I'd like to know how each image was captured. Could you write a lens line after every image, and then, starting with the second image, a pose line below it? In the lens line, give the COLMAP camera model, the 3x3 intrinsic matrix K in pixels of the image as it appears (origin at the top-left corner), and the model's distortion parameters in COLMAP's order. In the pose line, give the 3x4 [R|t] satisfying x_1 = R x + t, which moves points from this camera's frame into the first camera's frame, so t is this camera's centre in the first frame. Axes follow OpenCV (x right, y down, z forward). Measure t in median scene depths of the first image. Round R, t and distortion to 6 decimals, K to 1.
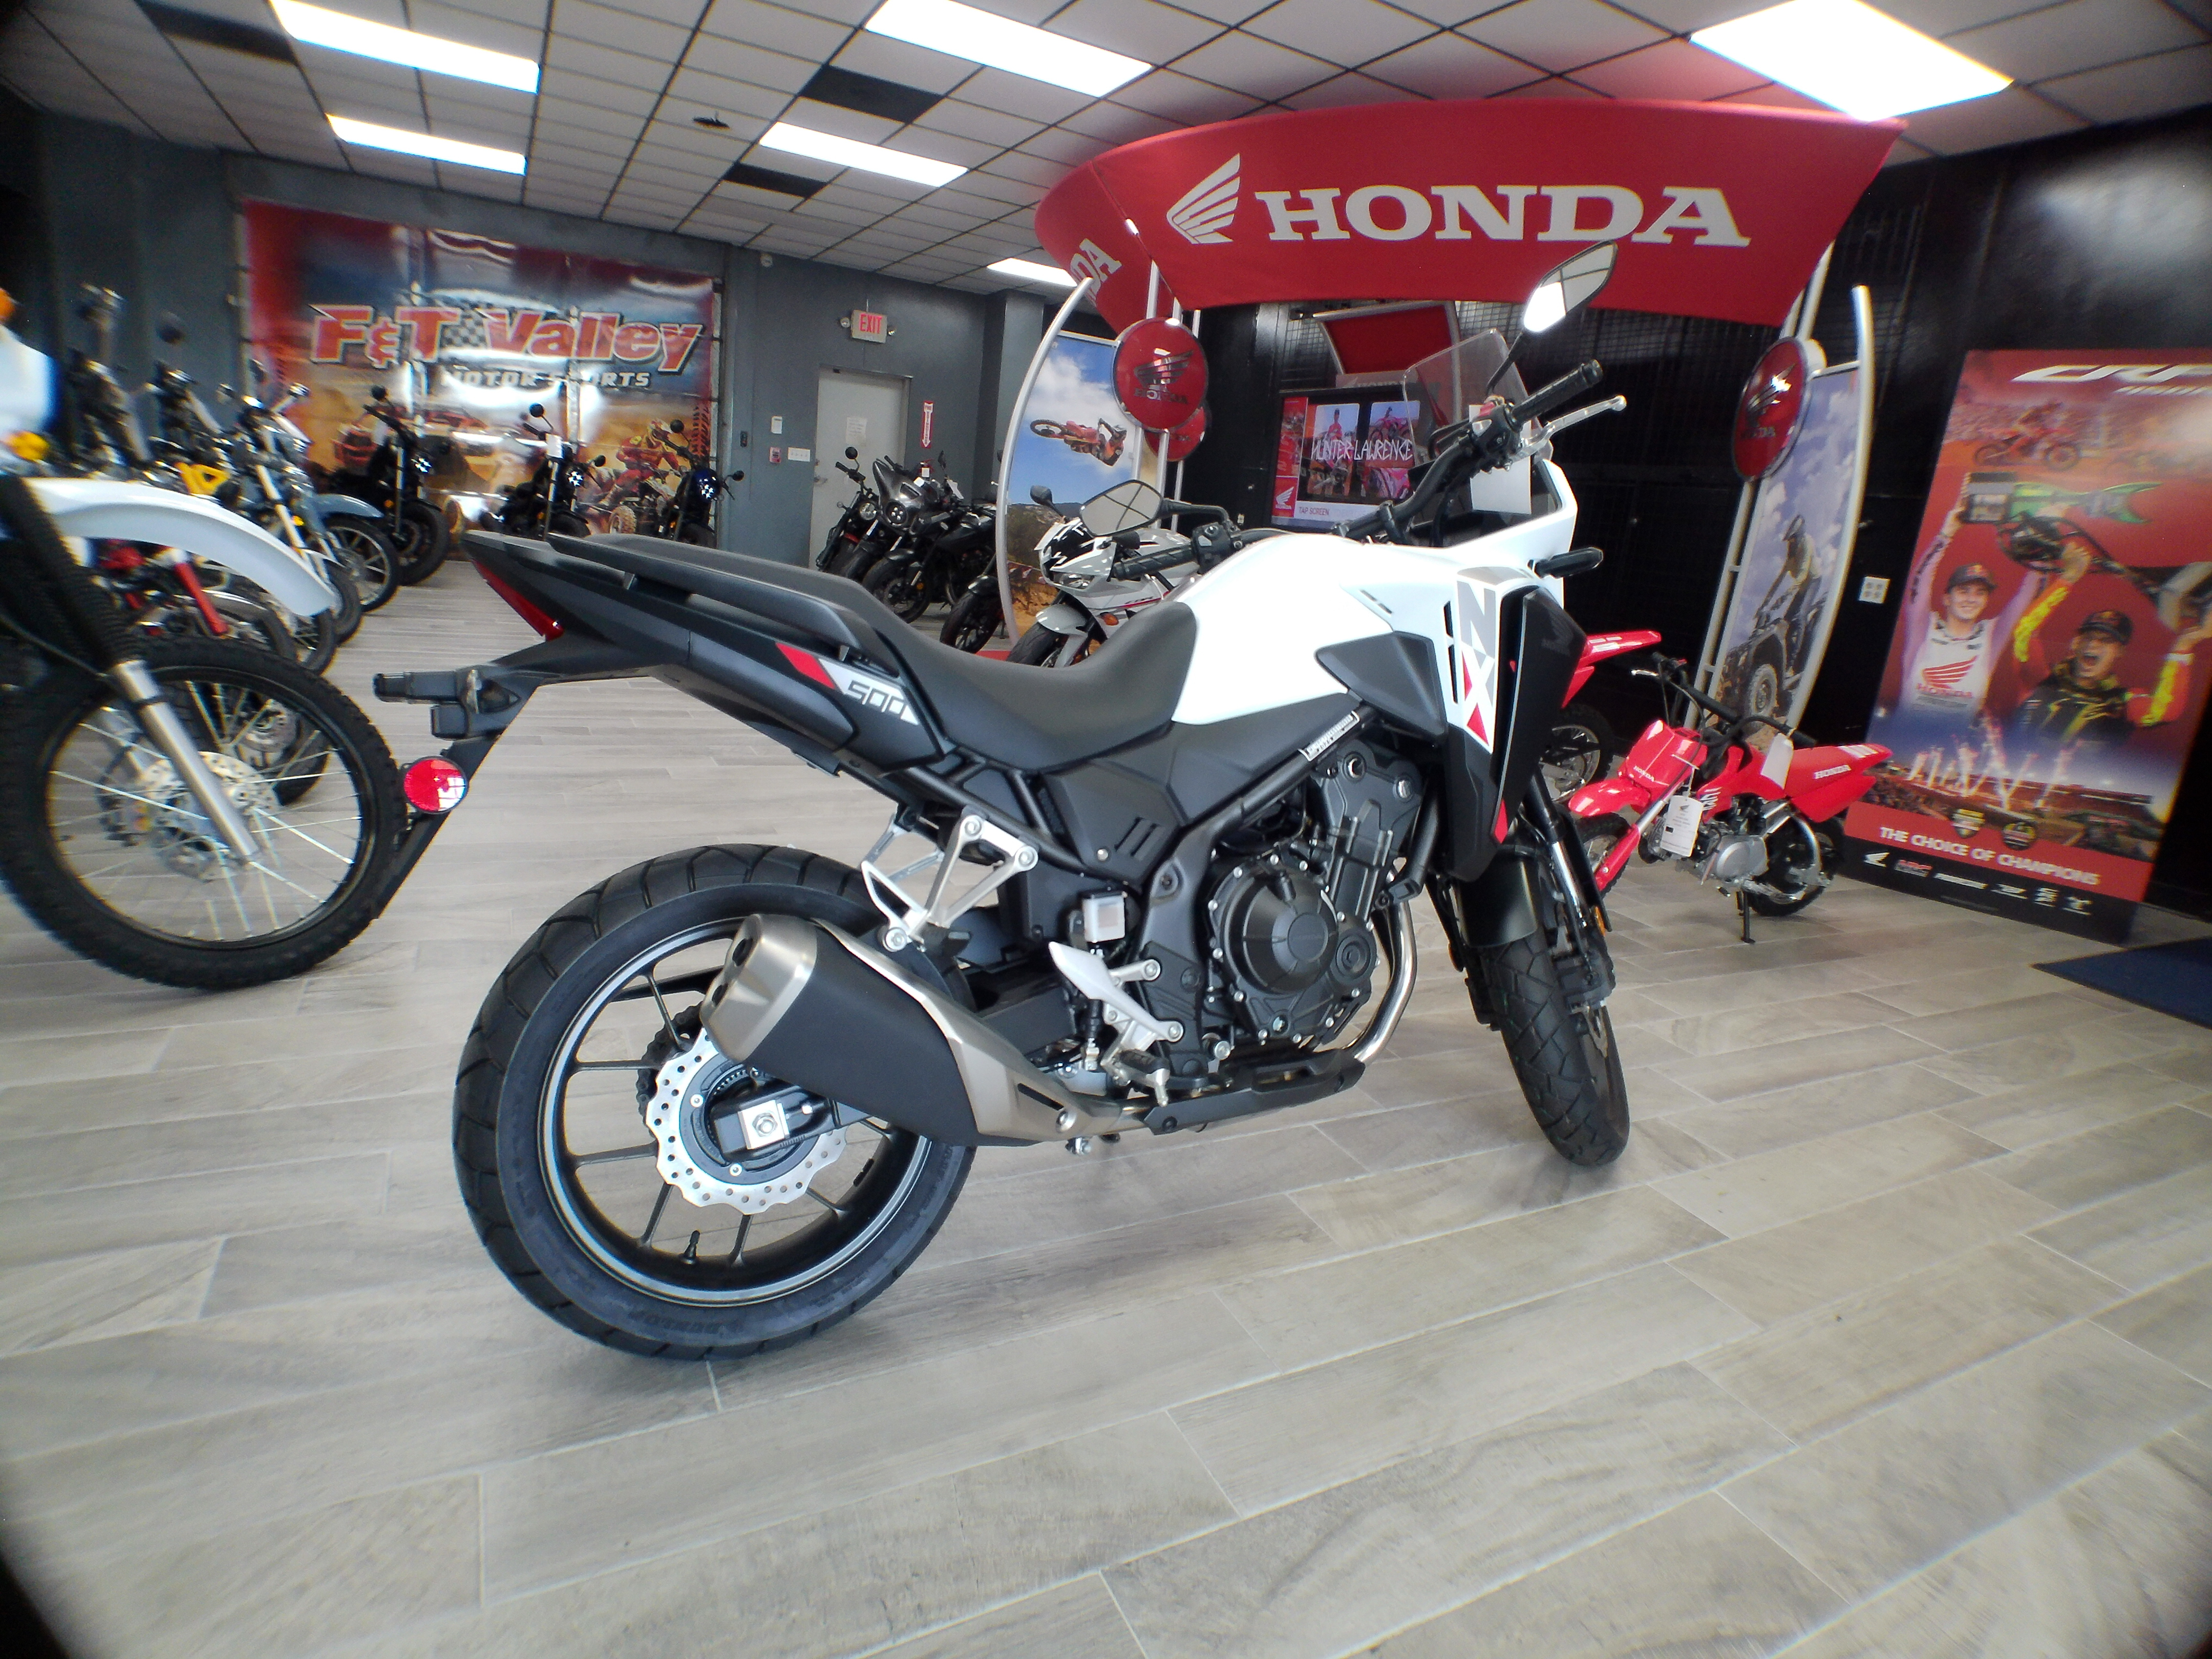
lens RADIAL K [[1195.0, 0, 1125.5], [0, 1195.0, 835.5], [0, 0, 1]] dist [-0.040185, 0.008136]
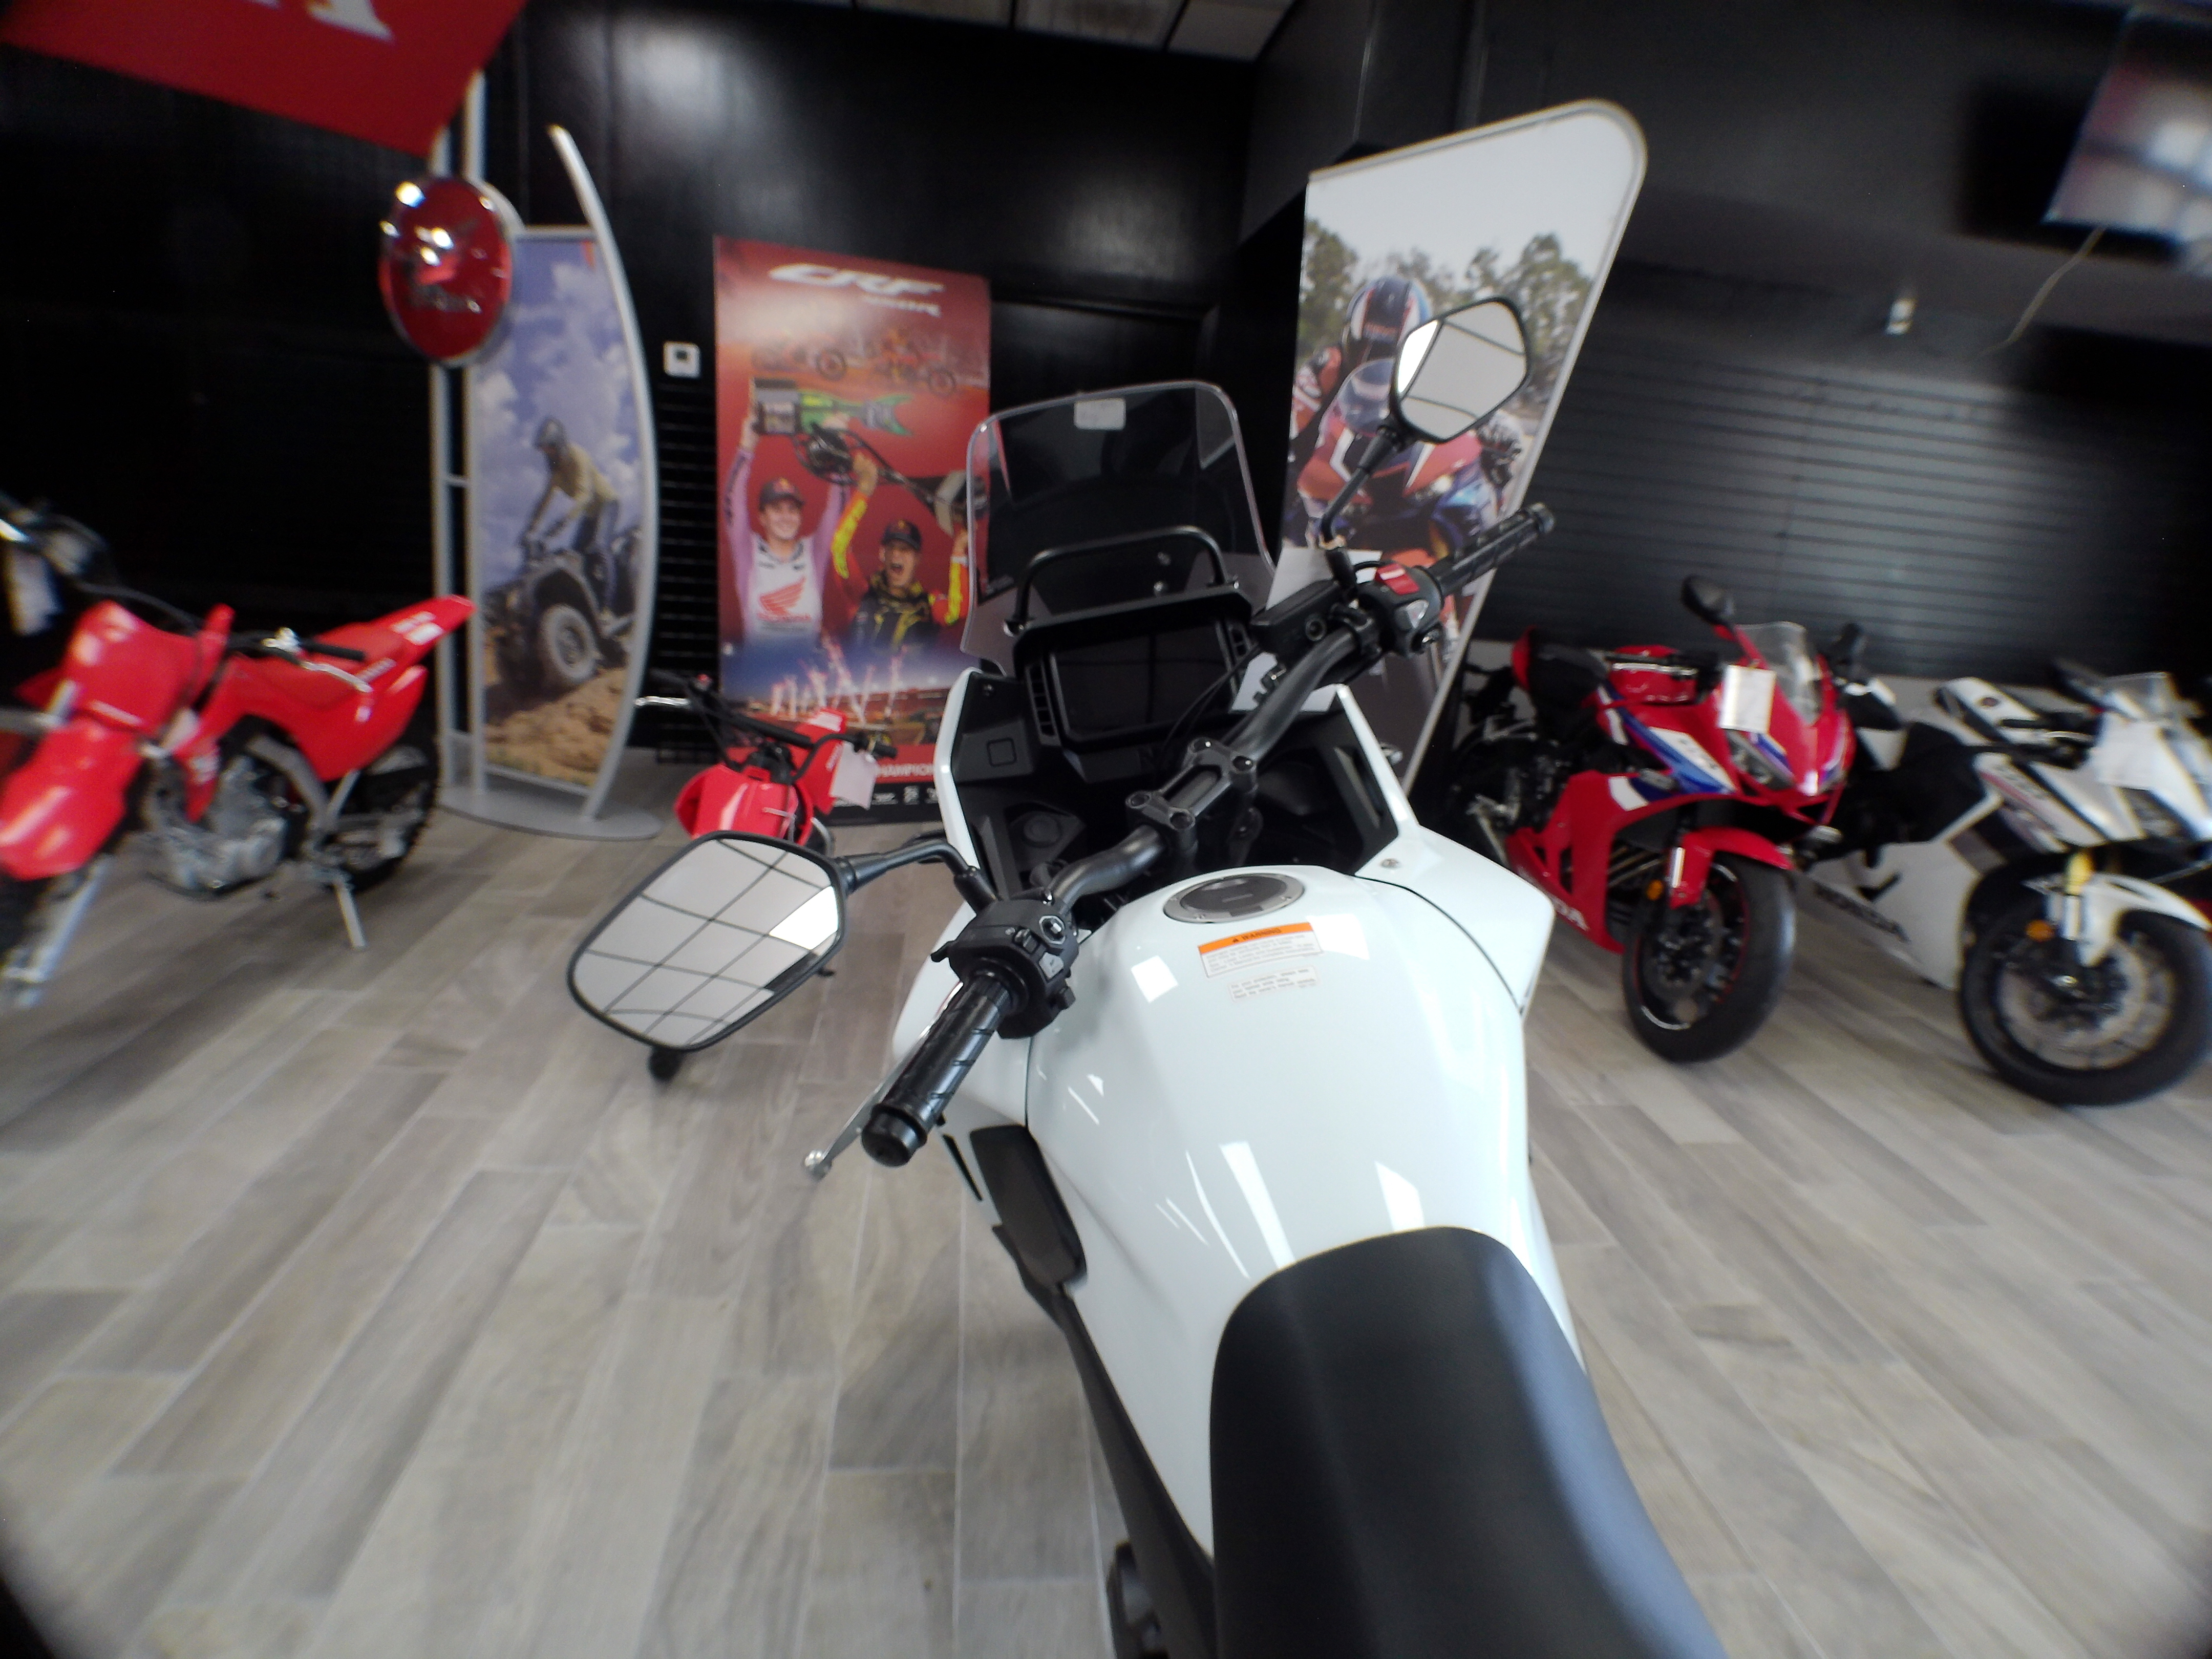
lens RADIAL K [[1195.0, 0, 1135.5], [0, 1195.0, 808.2], [0, 0, 1]] dist [-0.040185, 0.008136]
pose [[0.338034, -0.315713, 0.886599, -0.104296], [0.192985, 0.945289, 0.263033, -0.180534], [-0.921135, 0.082186, 0.380467, 0.404268]]
